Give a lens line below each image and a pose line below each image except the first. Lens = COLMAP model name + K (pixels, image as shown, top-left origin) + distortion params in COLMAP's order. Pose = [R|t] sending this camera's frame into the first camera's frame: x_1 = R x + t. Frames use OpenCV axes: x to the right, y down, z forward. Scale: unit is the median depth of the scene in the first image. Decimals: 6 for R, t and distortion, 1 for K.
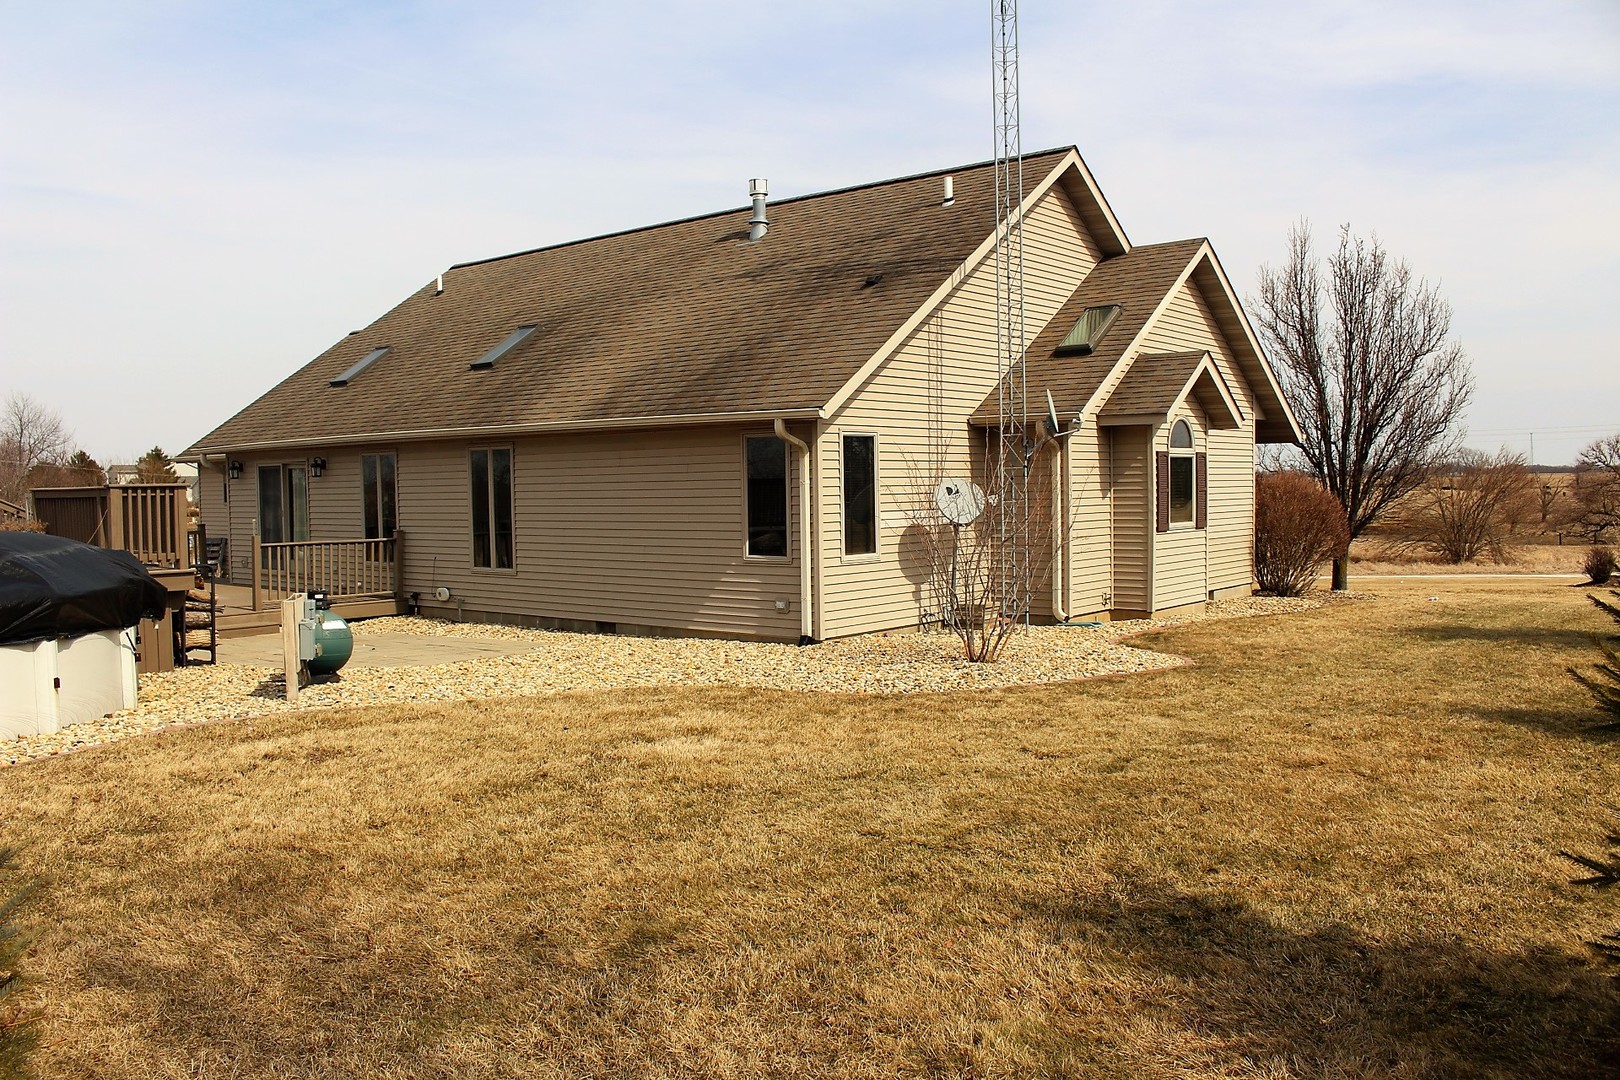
lens RADIAL K [[1333.7, 0, 792.5], [0, 1333.7, 549.5], [0, 0, 1]] dist [-0.158967, 0.126107]
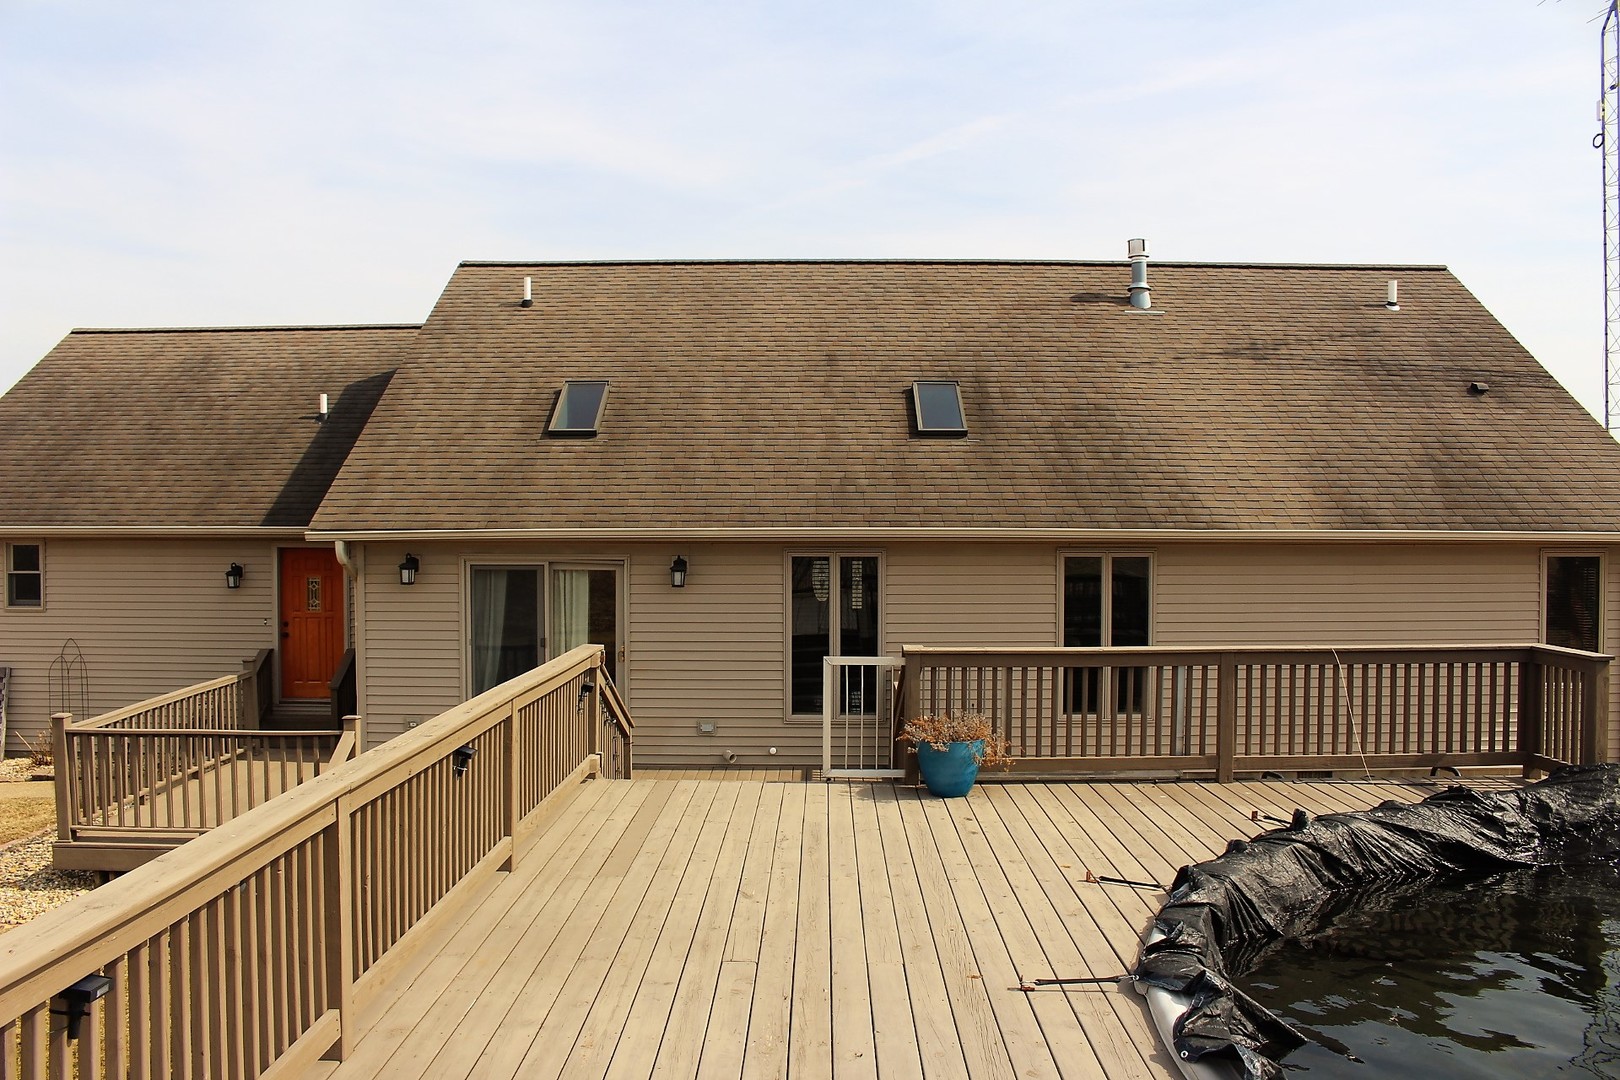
lens RADIAL K [[1333.7, 0, 792.5], [0, 1333.7, 549.5], [0, 0, 1]] dist [-0.158967, 0.126107]
pose [[0.779026, 0.001465, 0.626990, -0.723780], [0.019902, 0.999436, -0.027064, -0.054466], [-0.626675, 0.033562, 0.778557, 0.459186]]
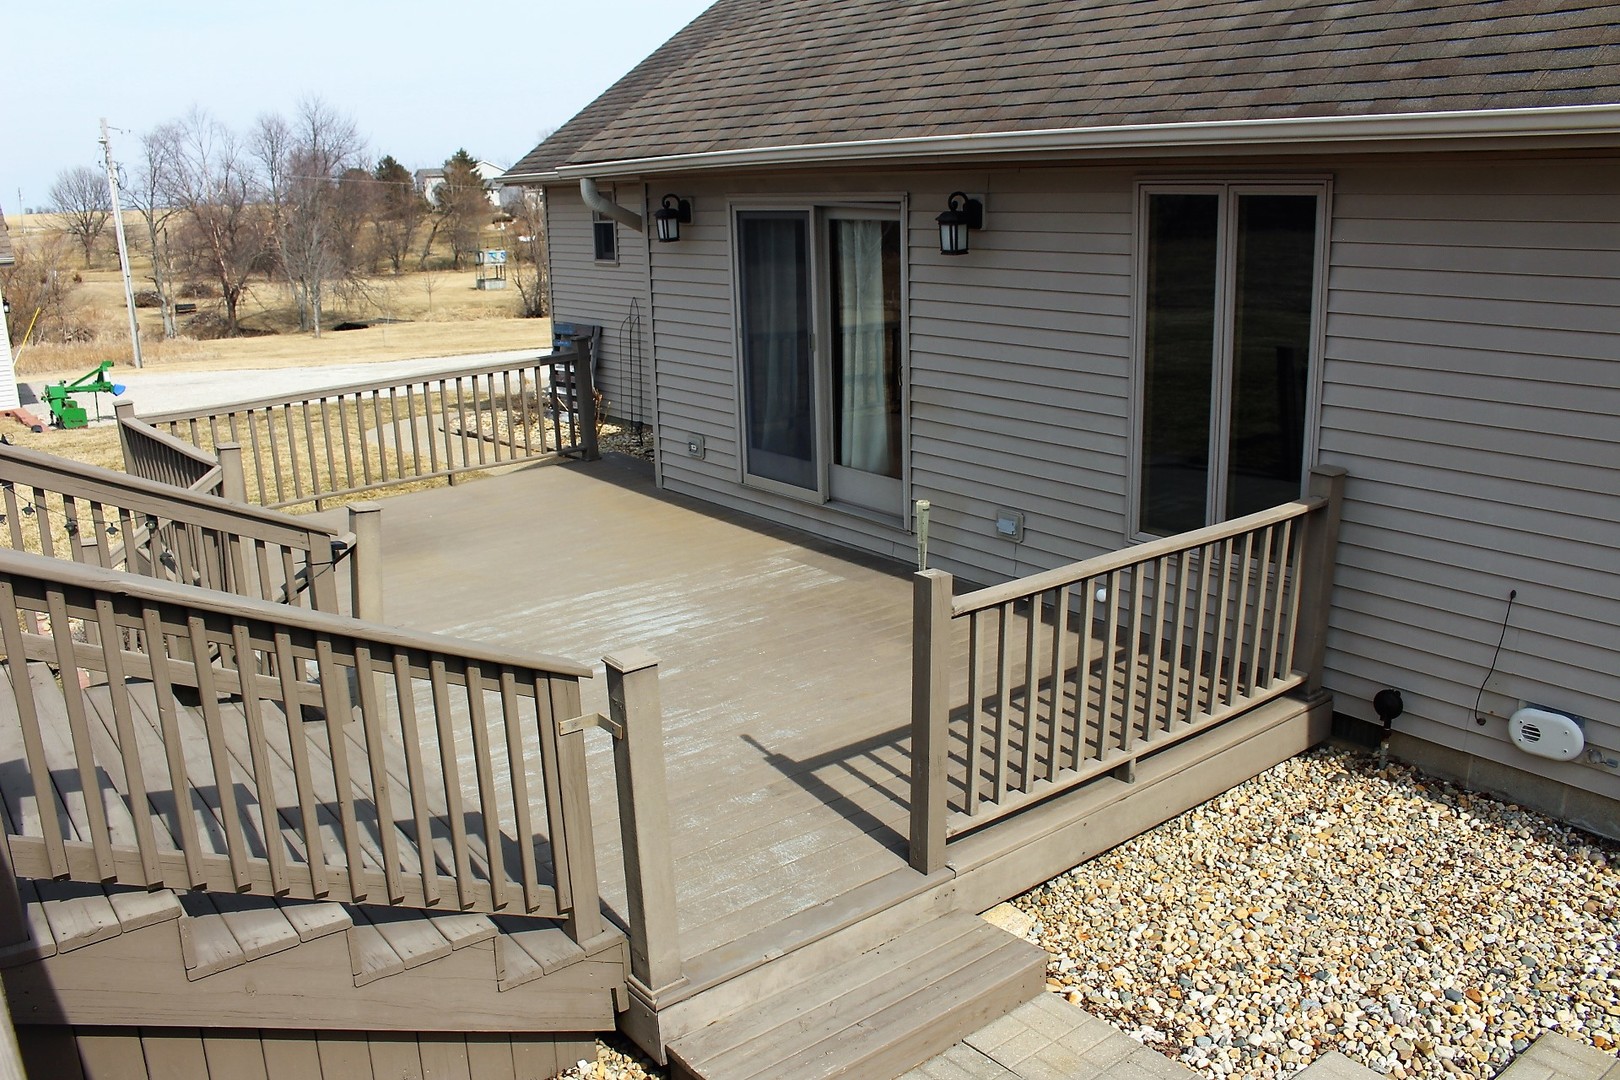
lens RADIAL K [[1333.7, 0, 792.5], [0, 1333.7, 549.5], [0, 0, 1]] dist [-0.158967, 0.126107]
pose [[0.976144, 0.044389, -0.212538, -0.328549], [0.004567, 0.974465, 0.224495, -0.057445], [0.217076, -0.220110, 0.951015, 0.654773]]
